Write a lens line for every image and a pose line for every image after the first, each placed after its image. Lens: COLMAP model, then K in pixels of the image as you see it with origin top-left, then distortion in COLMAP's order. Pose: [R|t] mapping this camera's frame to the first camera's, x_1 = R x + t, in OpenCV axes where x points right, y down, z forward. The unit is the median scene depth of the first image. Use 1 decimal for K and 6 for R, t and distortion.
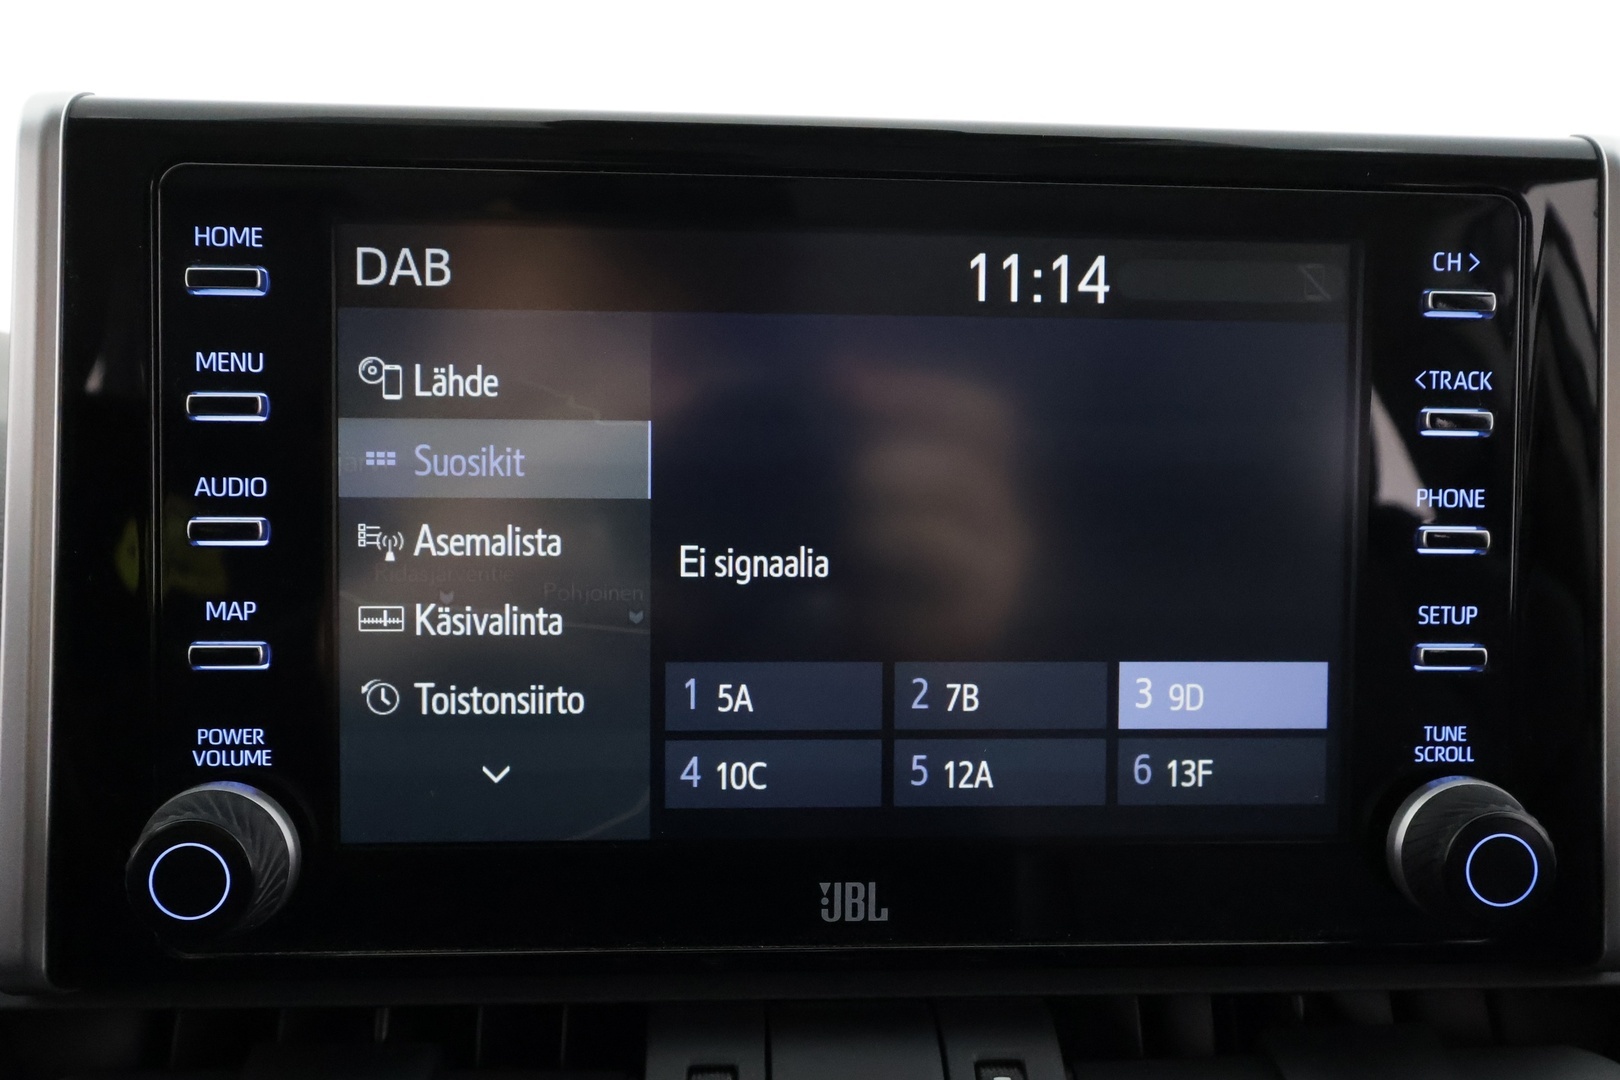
lens RADIAL K [[1281.6, 0, 810.0], [0, 1281.6, 540.0], [0, 0, 1]] dist [0.011843, -0.000321]
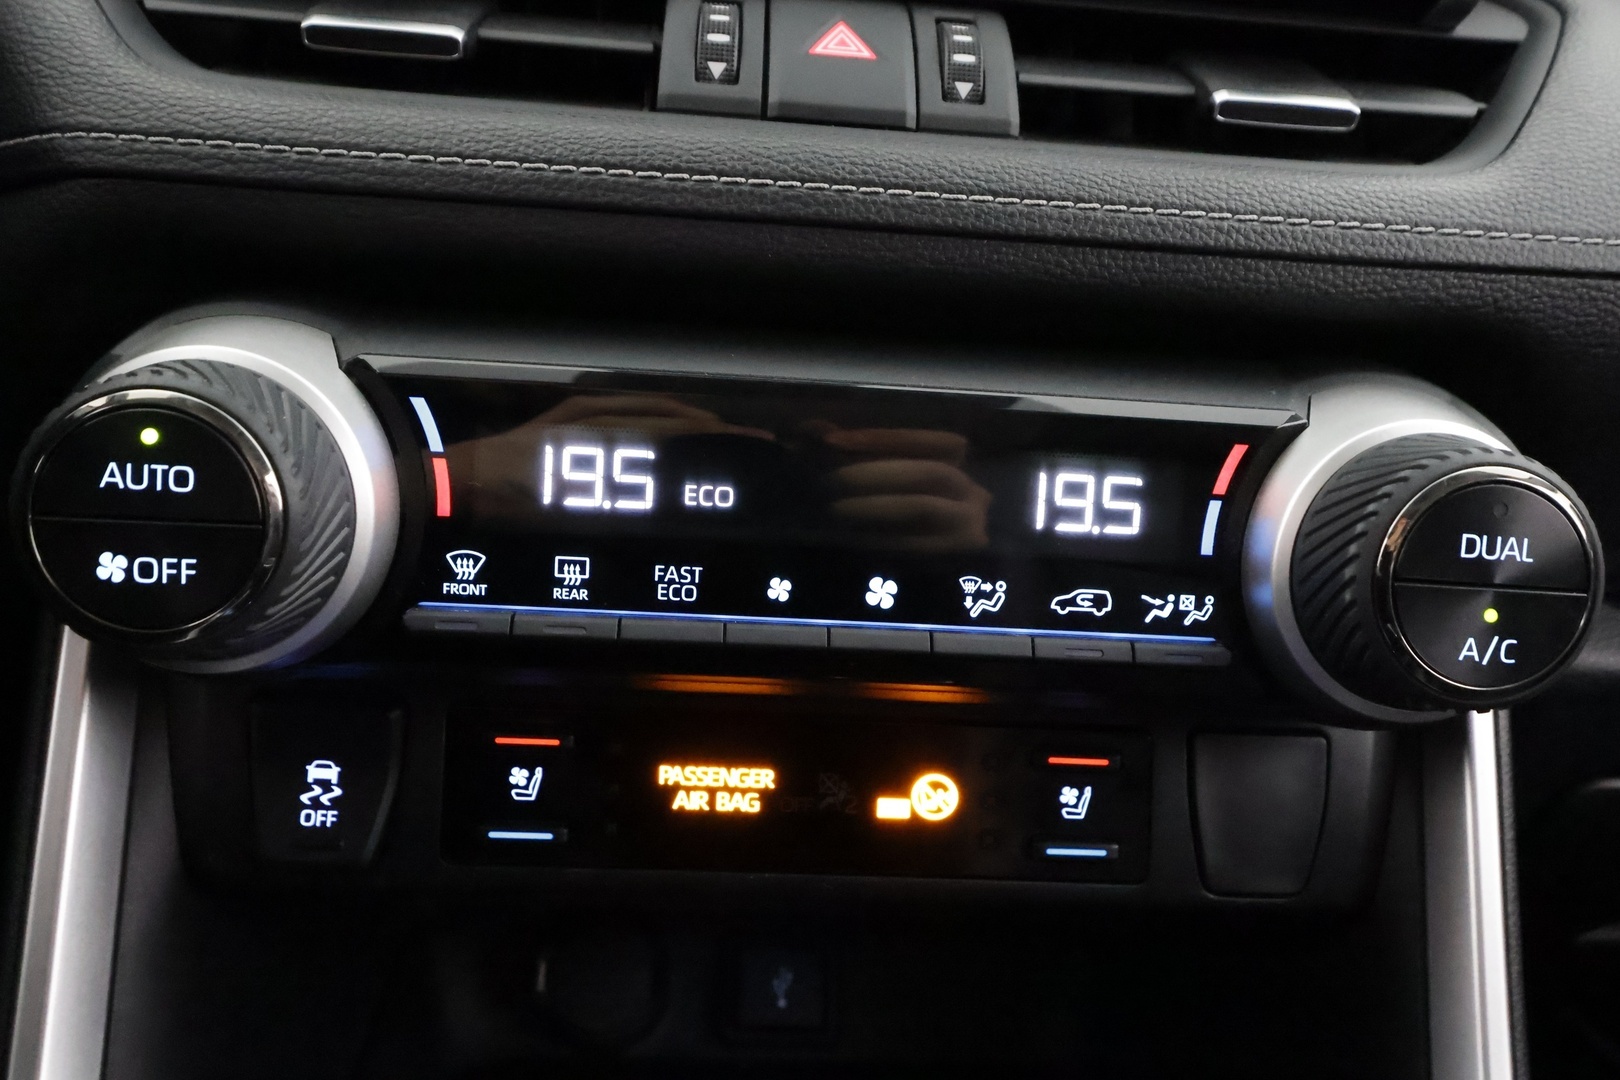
lens RADIAL K [[1281.6, 0, 810.0], [0, 1281.6, 540.0], [0, 0, 1]] dist [0.011843, -0.000321]
pose [[0.998469, 0.055055, 0.005341, 0.031308], [-0.055292, 0.990732, 0.124065, 0.778901], [0.001539, -0.124170, 0.992260, -0.288766]]
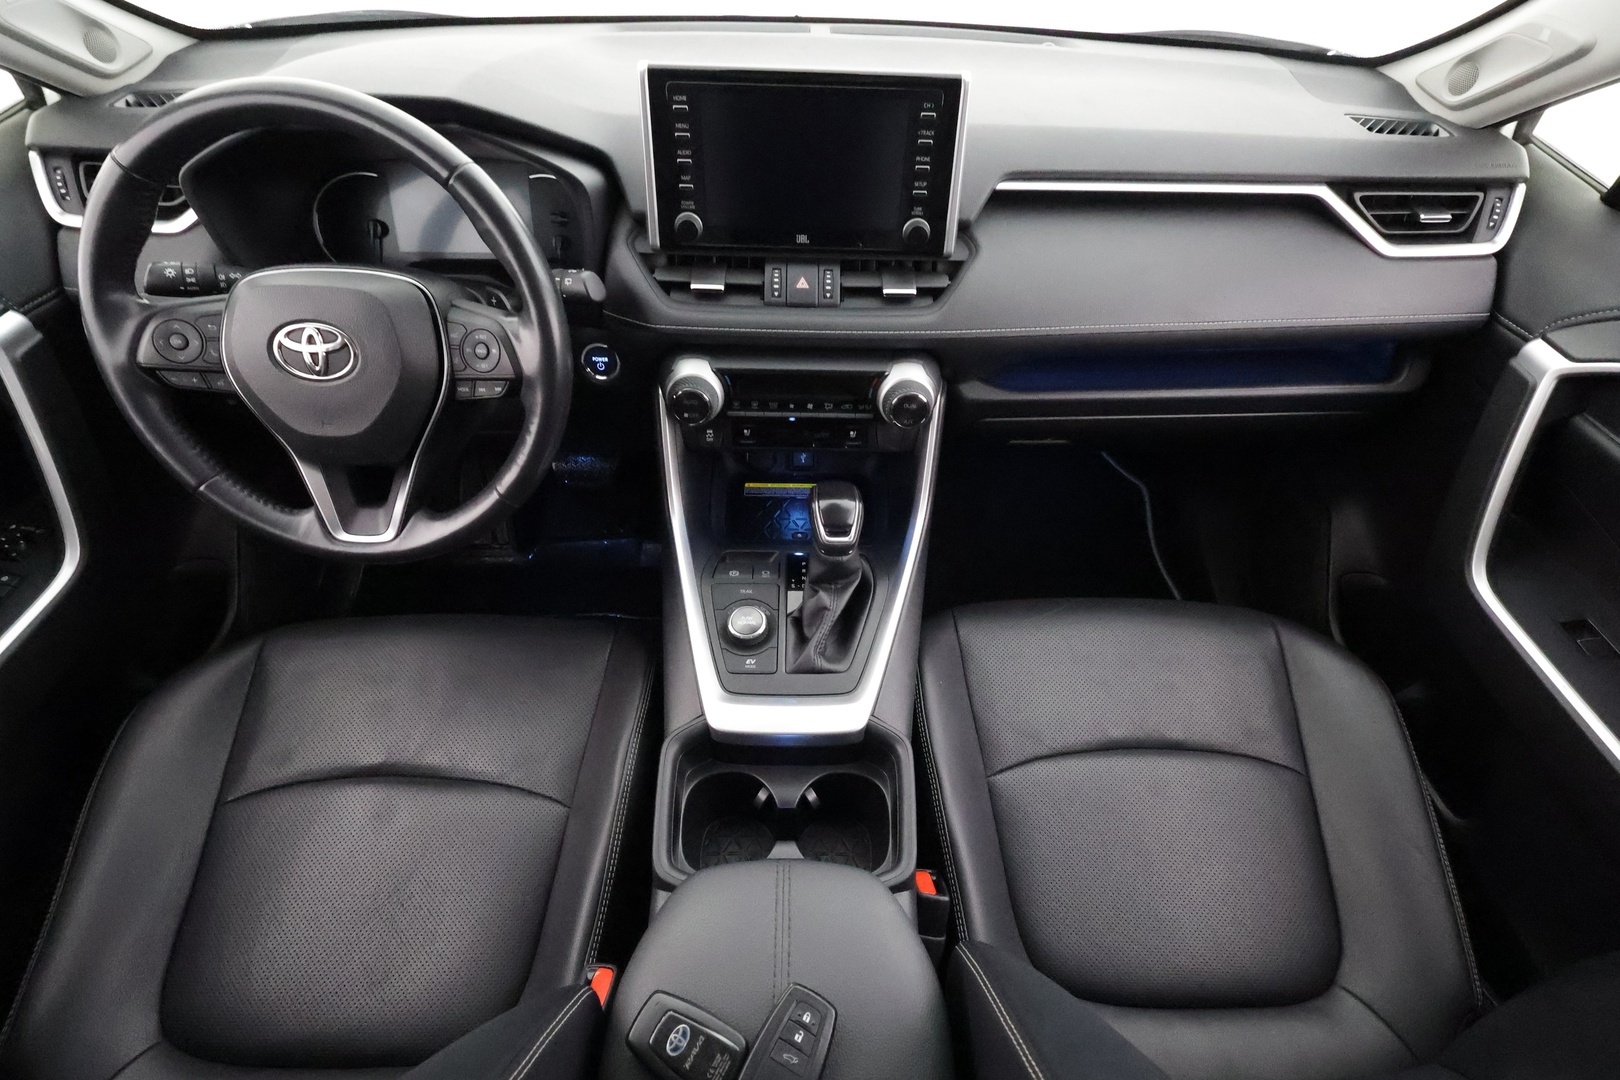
lens RADIAL K [[761.3, 0, 810.0], [0, 761.3, 540.0], [0, 0, 1]] dist [0.002608, 0.001906]
pose [[0.998083, 0.051399, -0.034485, 0.249412], [-0.019780, 0.792795, 0.609167, -0.687717], [0.058650, -0.607317, 0.792292, -2.382077]]
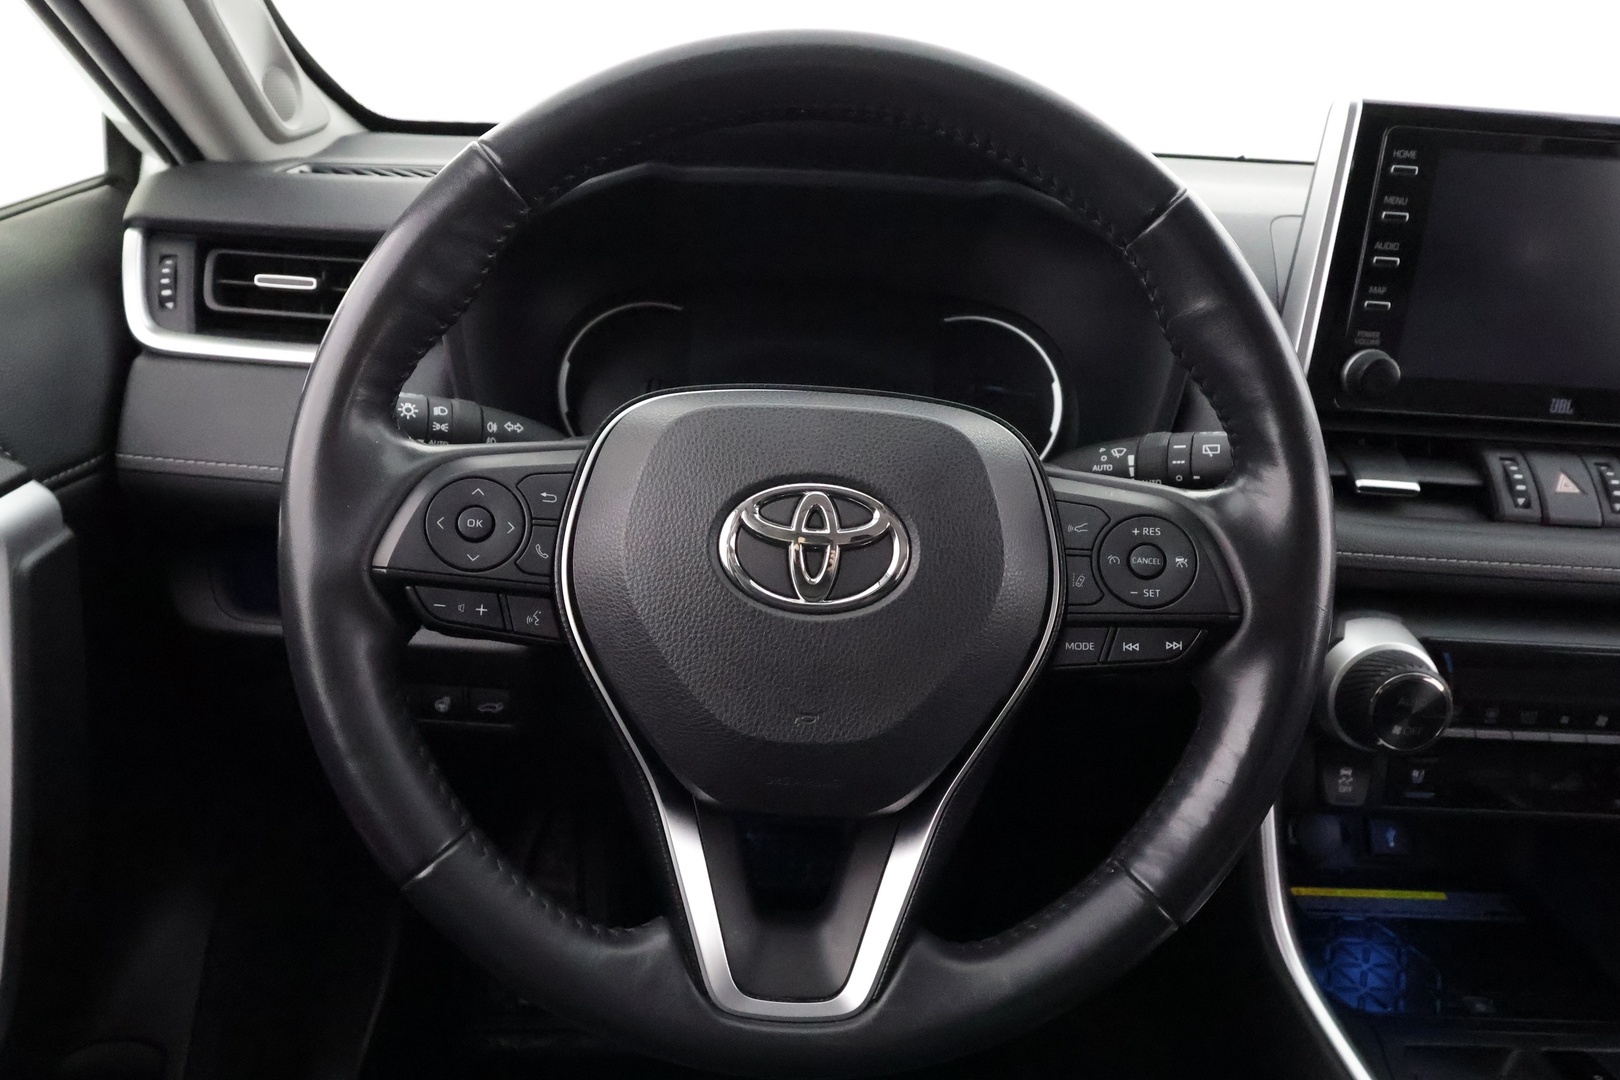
lens RADIAL K [[1095.1, 0, 810.0], [0, 1095.1, 540.0], [0, 0, 1]] dist [0.001958, 0.001912]
pose [[0.997774, 0.062579, -0.023034, -1.625583], [-0.054497, 0.964305, 0.259126, 0.027235], [0.038428, -0.257294, 0.965569, -1.566135]]
